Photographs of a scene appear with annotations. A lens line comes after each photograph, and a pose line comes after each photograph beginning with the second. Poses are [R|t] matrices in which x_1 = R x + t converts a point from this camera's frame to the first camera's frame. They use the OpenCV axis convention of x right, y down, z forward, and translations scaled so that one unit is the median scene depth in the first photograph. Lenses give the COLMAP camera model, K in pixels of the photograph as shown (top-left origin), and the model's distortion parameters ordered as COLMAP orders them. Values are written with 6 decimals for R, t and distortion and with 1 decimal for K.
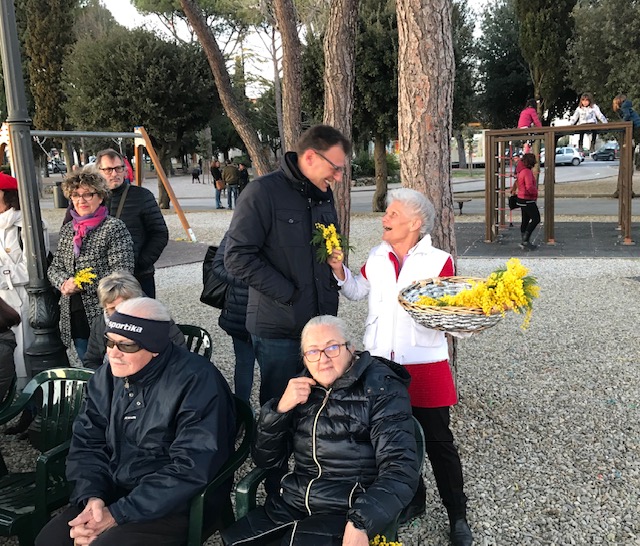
lens RADIAL K [[581.4, 0, 321.7], [0, 581.4, 272.2], [0, 0, 1]] dist [0.024535, 0.007456]
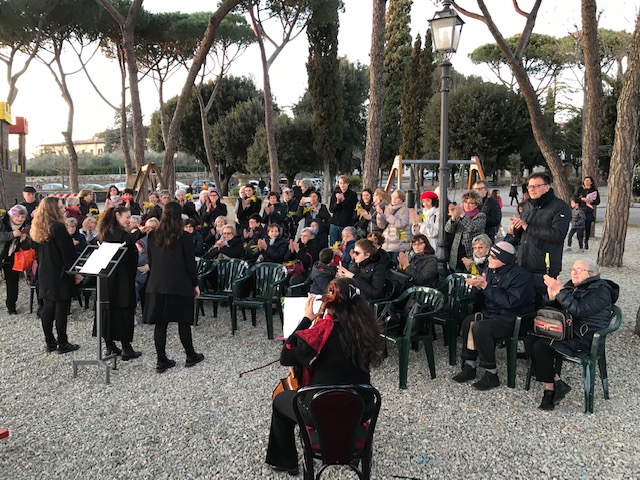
lens RADIAL K [[530.2, 0, 322.5], [0, 530.2, 243.4], [0, 0, 1]] dist [0.019205, 0.005388]
pose [[0.866121, 0.091995, -0.491295, 0.018116], [-0.116849, 0.992947, -0.020068, 0.020531], [0.485984, 0.074788, 0.870762, -0.163845]]
